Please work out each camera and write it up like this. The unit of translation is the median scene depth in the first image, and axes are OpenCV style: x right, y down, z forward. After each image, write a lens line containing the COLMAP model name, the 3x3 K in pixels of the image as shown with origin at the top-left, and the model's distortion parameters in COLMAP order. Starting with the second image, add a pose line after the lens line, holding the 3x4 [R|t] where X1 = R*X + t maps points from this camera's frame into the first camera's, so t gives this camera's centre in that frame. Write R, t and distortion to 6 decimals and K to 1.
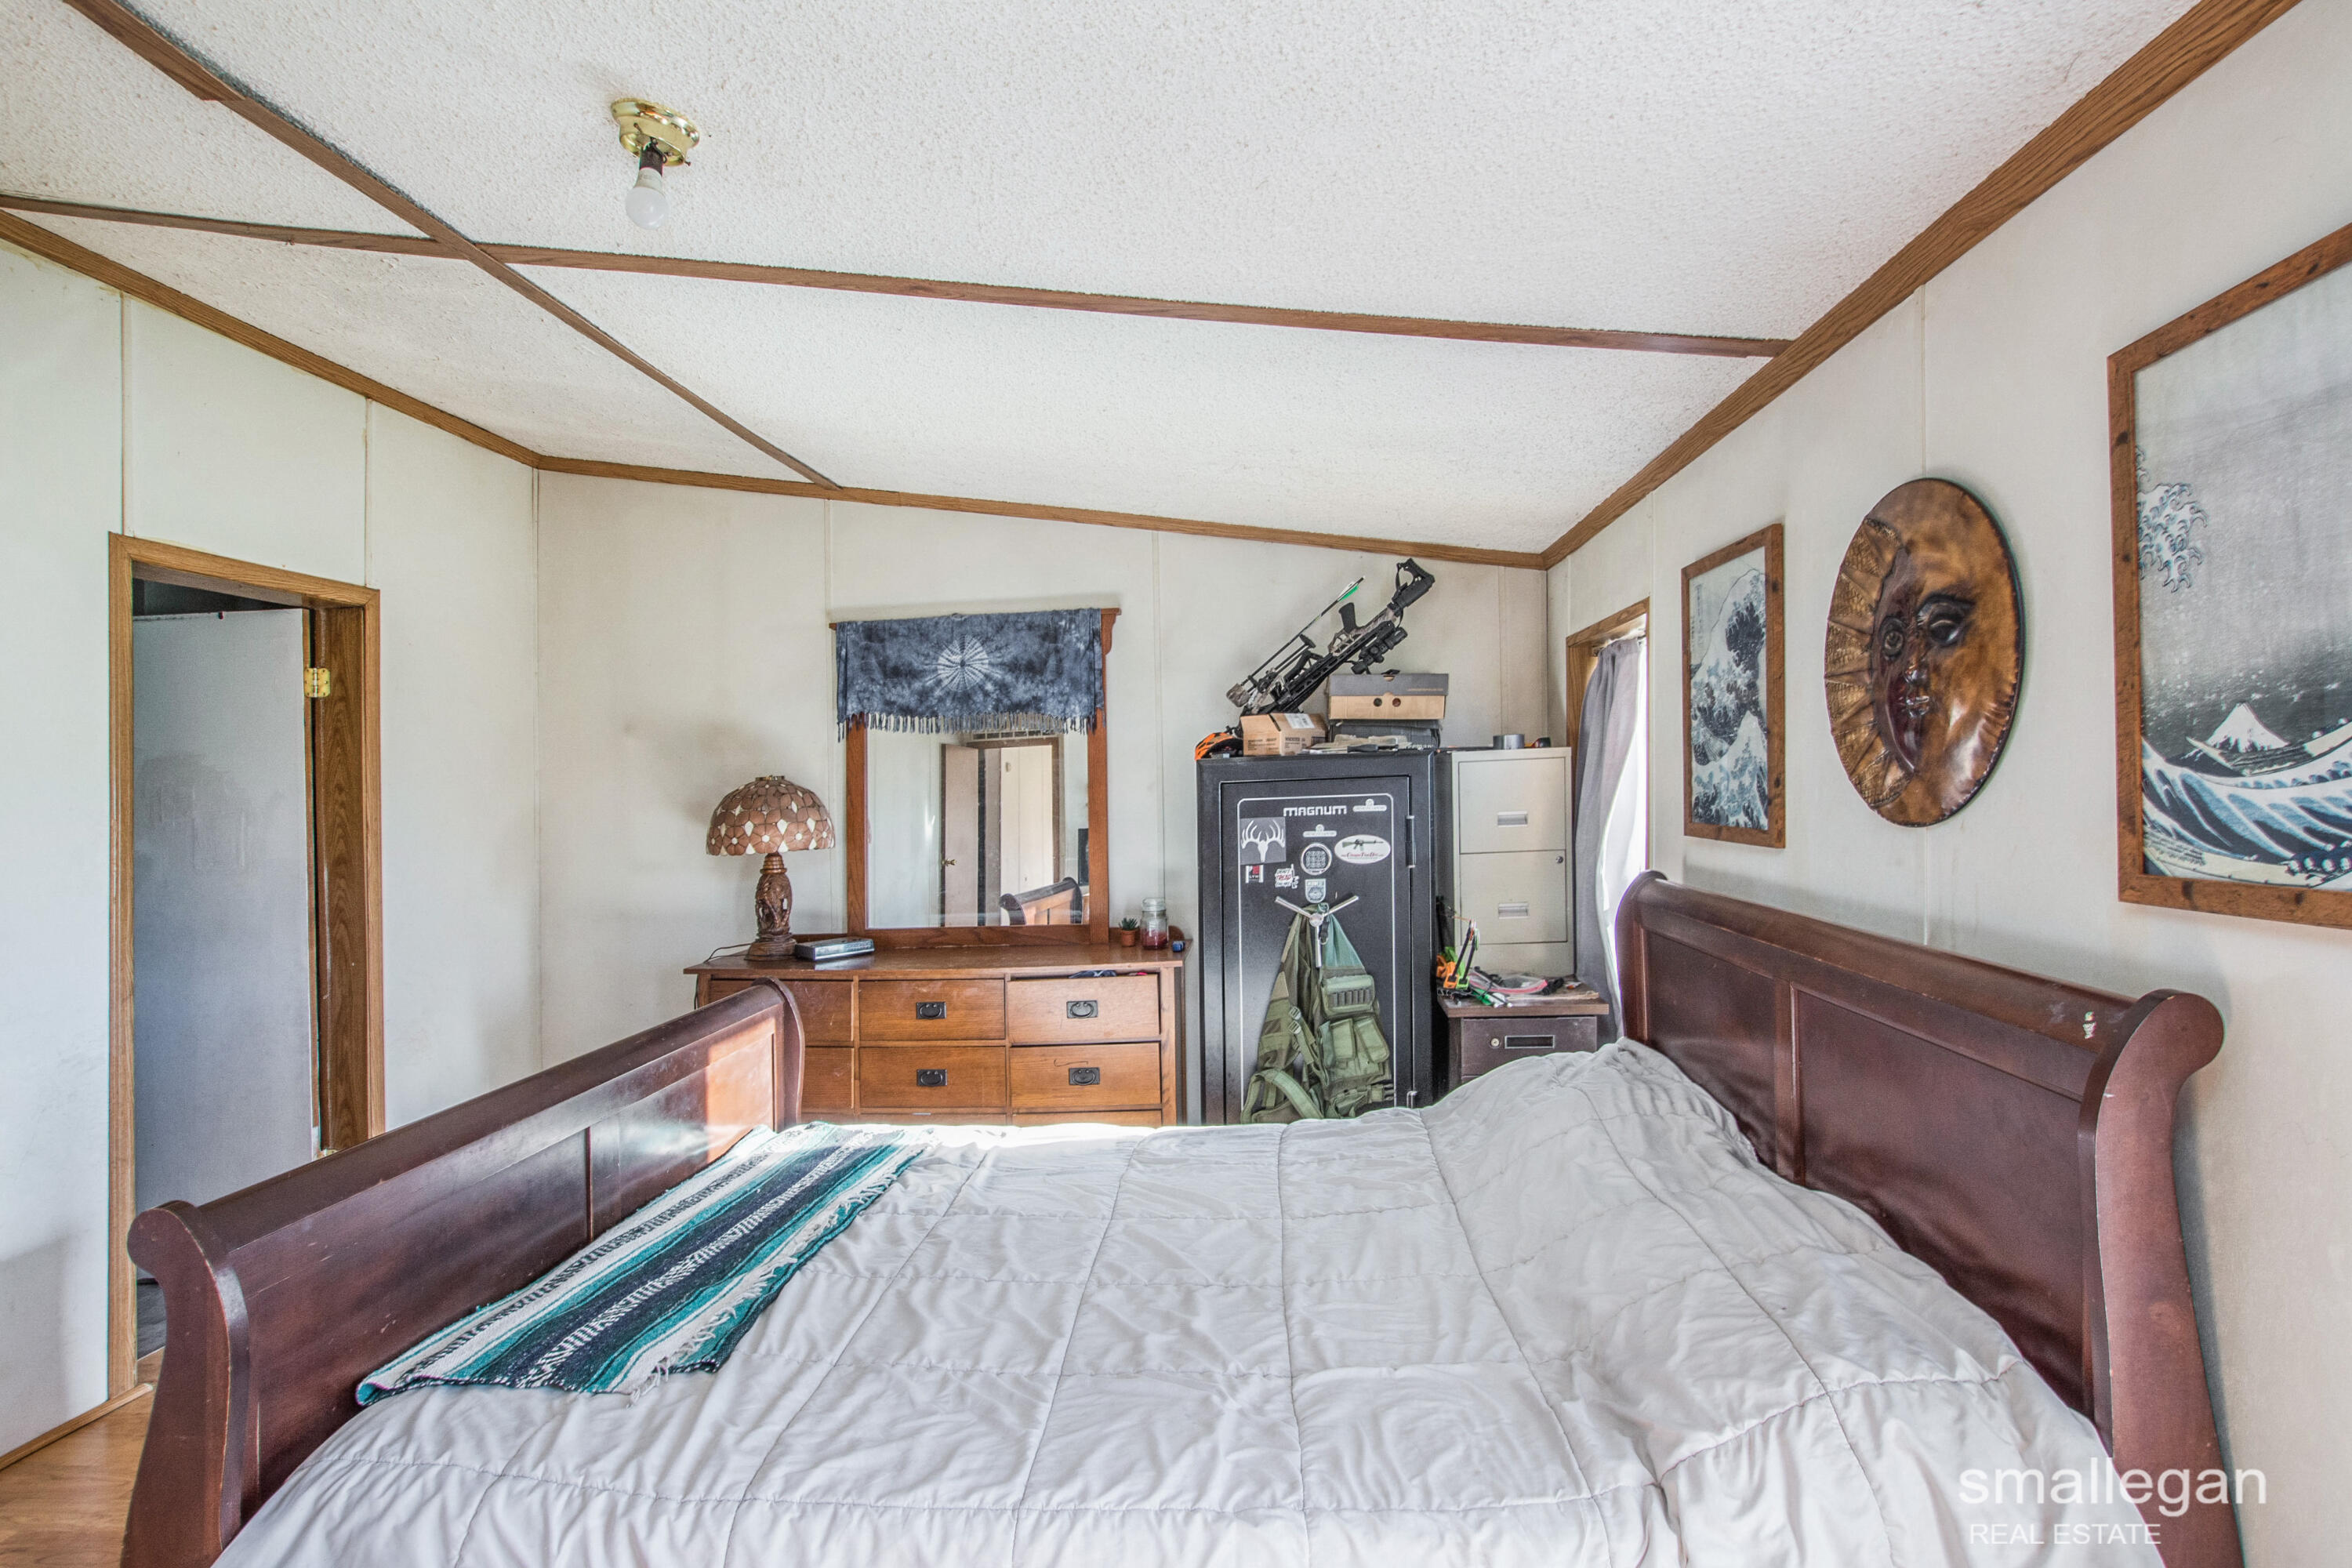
lens RADIAL K [[1132.3, 0, 1176.0], [0, 1132.3, 784.0], [0, 0, 1]] dist [-0.027209, 0.014821]
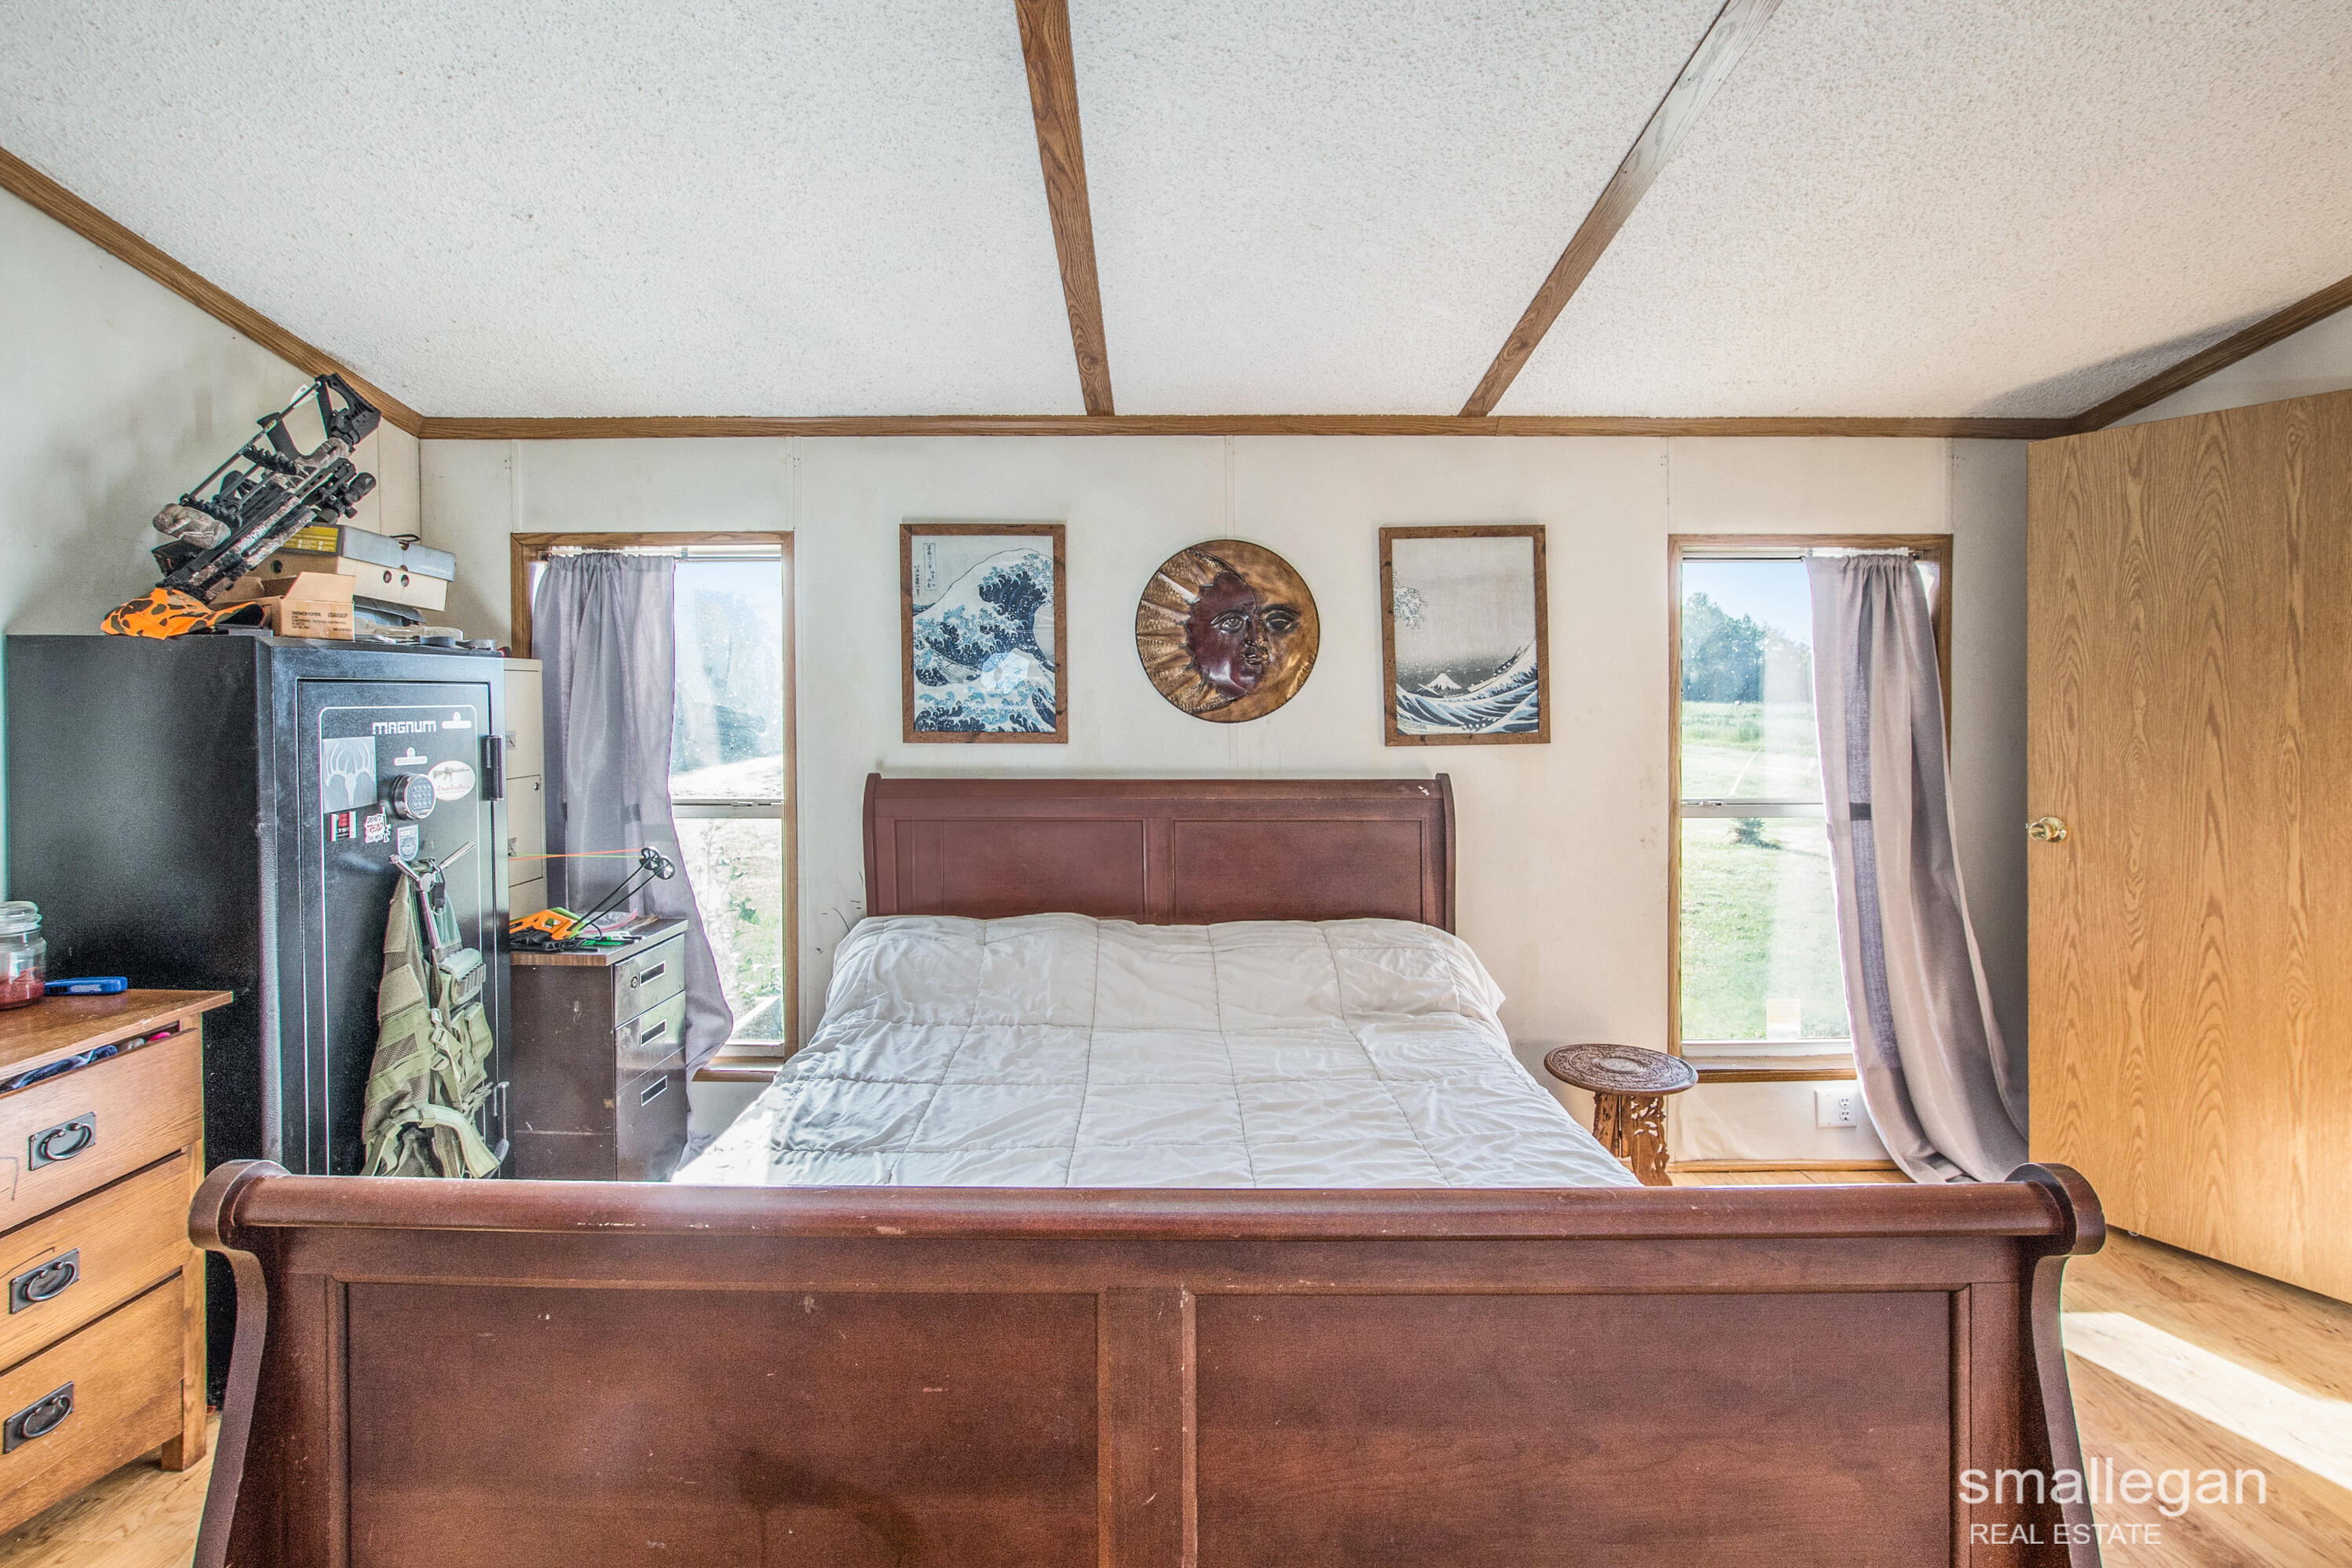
lens RADIAL K [[1148.1, 0, 1177.2], [0, 1148.1, 743.5], [0, 0, 1]] dist [-0.026106, 0.000331]
pose [[-0.074600, -0.004993, 0.997201, -0.600712], [-0.000771, 0.999987, 0.004949, 0.029857], [-0.997213, -0.000400, -0.074602, 0.587931]]
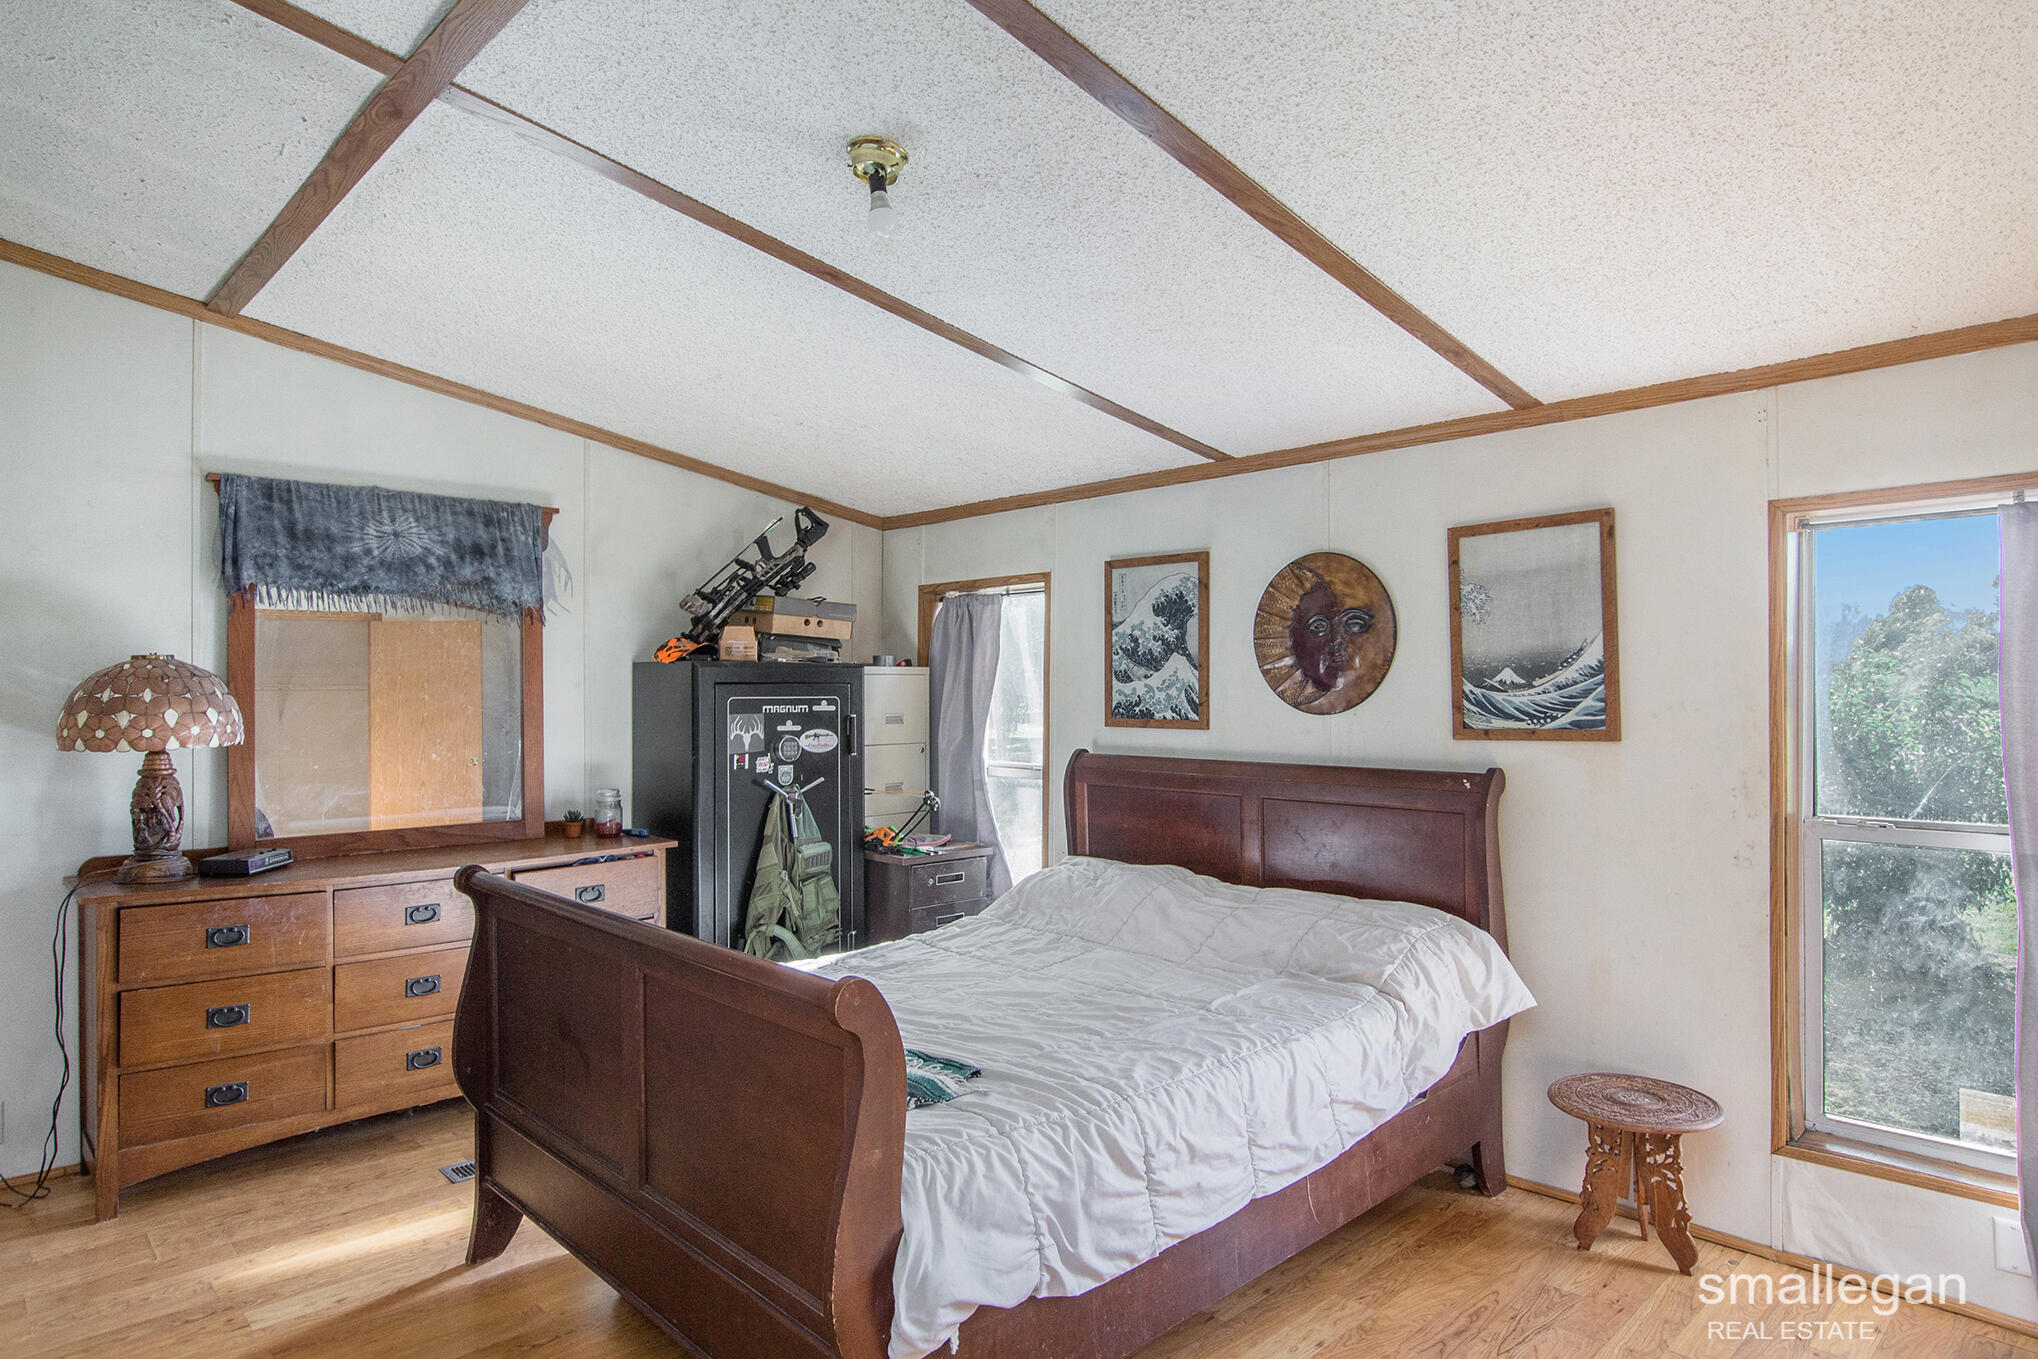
lens RADIAL K [[1168.6, 0, 1019.0], [0, 1168.6, 679.5], [0, 0, 1]] dist [0.004665, -0.000011]
pose [[0.658744, 0.041616, 0.751215, -0.655991], [-0.024520, 0.999126, -0.033848, 0.028539], [-0.751968, 0.003878, 0.659189, -0.010720]]
